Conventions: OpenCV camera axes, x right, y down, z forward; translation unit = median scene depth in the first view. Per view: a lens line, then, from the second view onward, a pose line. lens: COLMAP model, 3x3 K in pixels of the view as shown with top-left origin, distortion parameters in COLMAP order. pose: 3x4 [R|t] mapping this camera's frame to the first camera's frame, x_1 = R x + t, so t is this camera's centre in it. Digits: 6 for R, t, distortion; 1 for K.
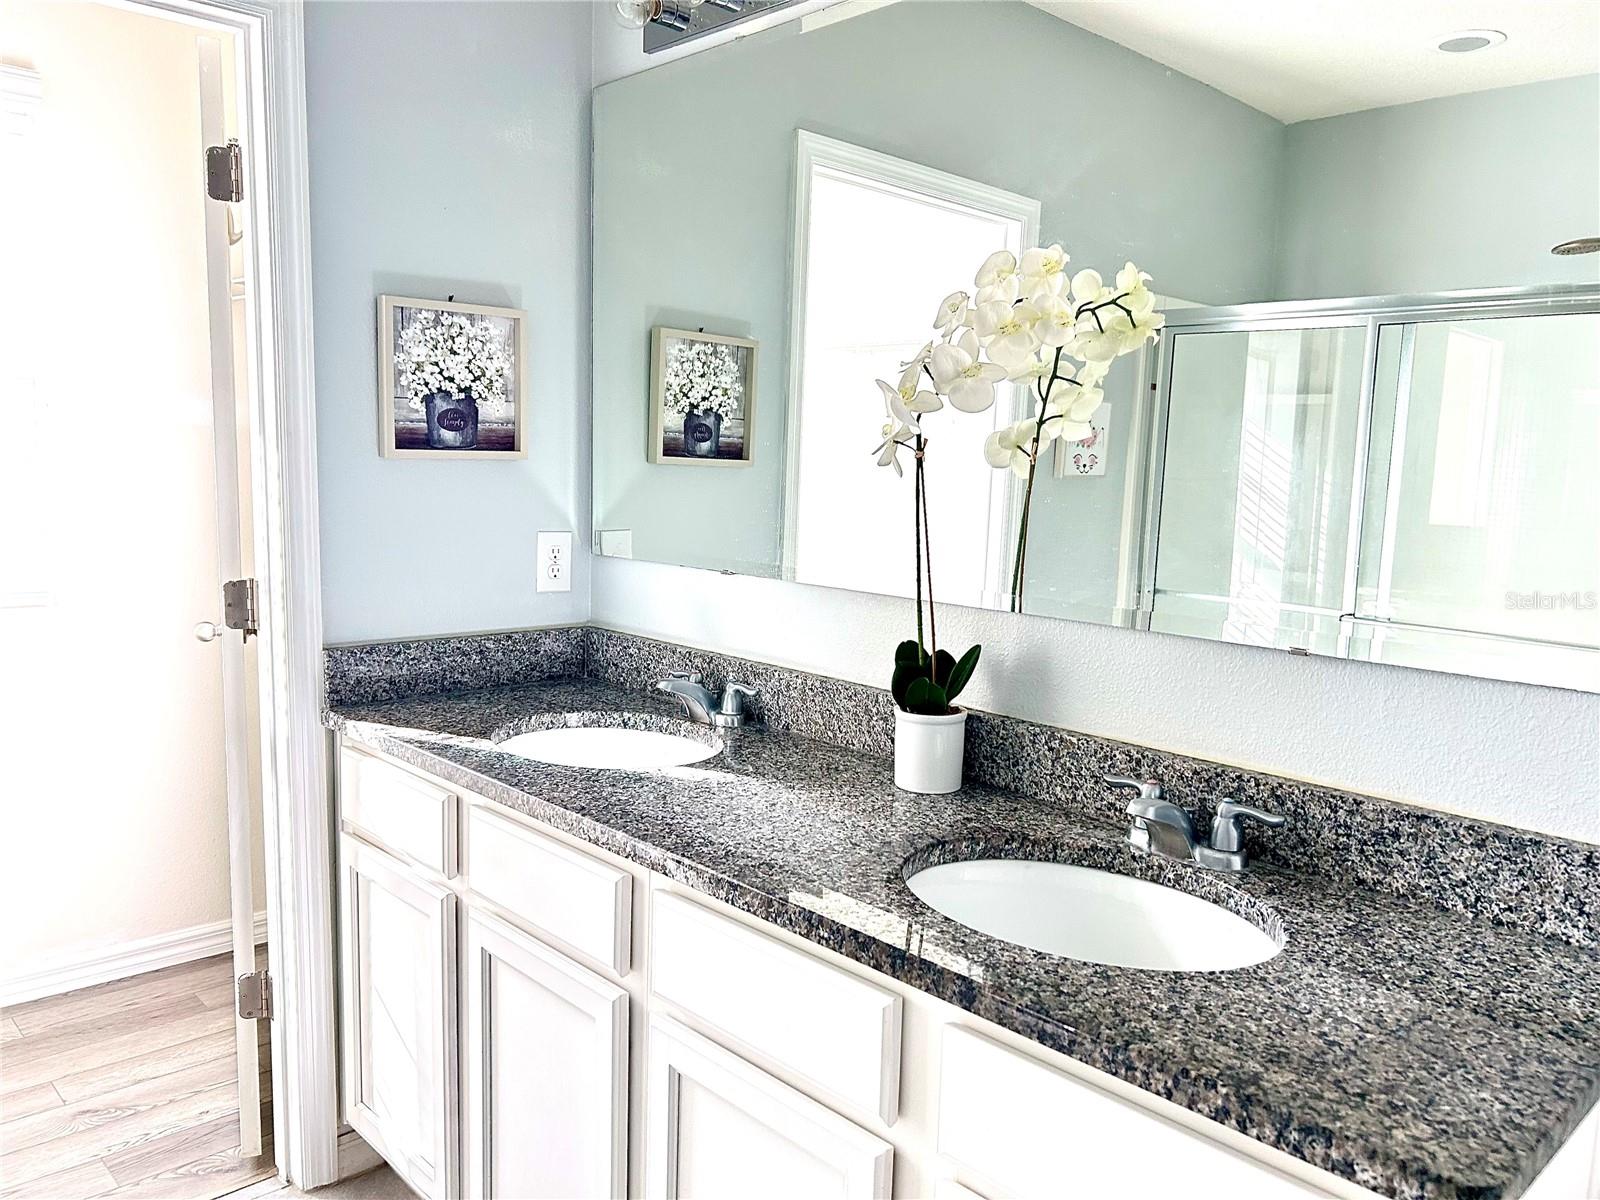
lens RADIAL K [[1201.5, 0, 794.5], [0, 1201.5, 600.7], [0, 0, 1]] dist [0.057112, -0.072704]
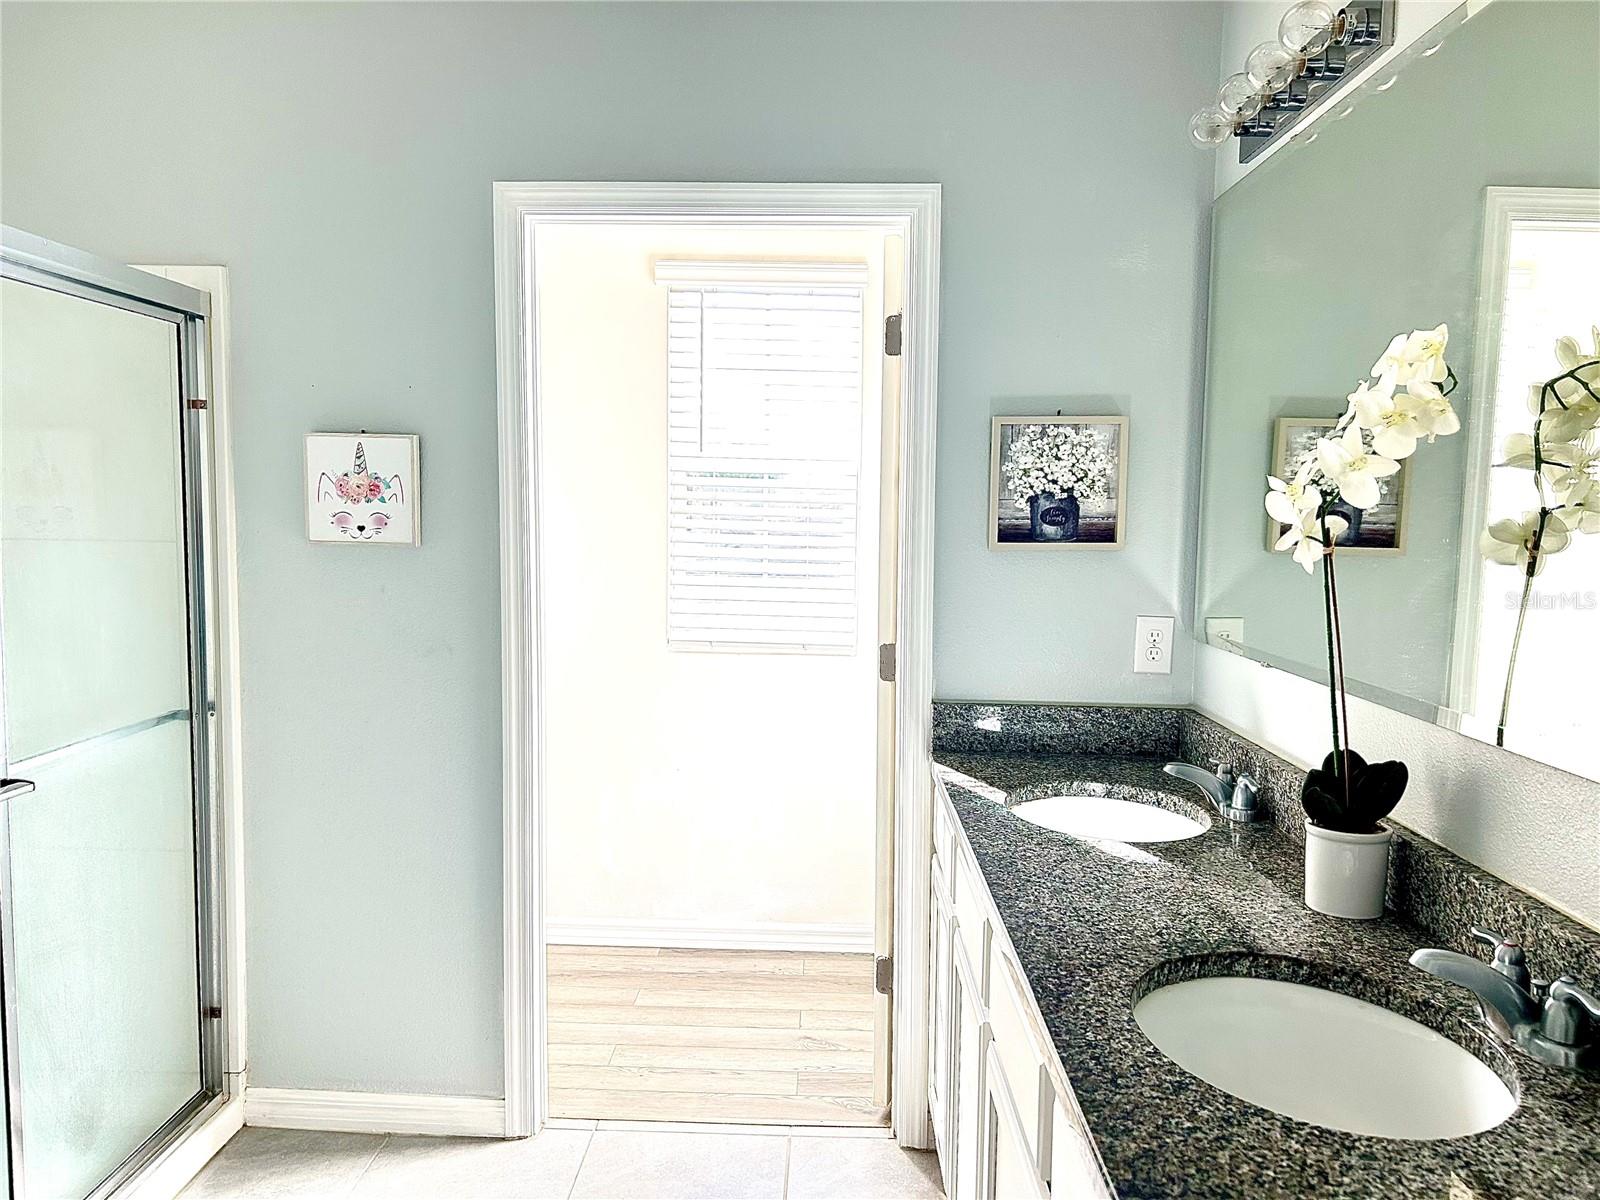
lens RADIAL K [[1201.5, 0, 801.5], [0, 1201.5, 597.4], [0, 0, 1]] dist [0.057112, -0.072704]
pose [[0.707405, 0.030847, -0.706135, 0.364883], [-0.076426, 0.996528, -0.033031, -0.016563], [0.702664, 0.077333, 0.707306, 0.024055]]
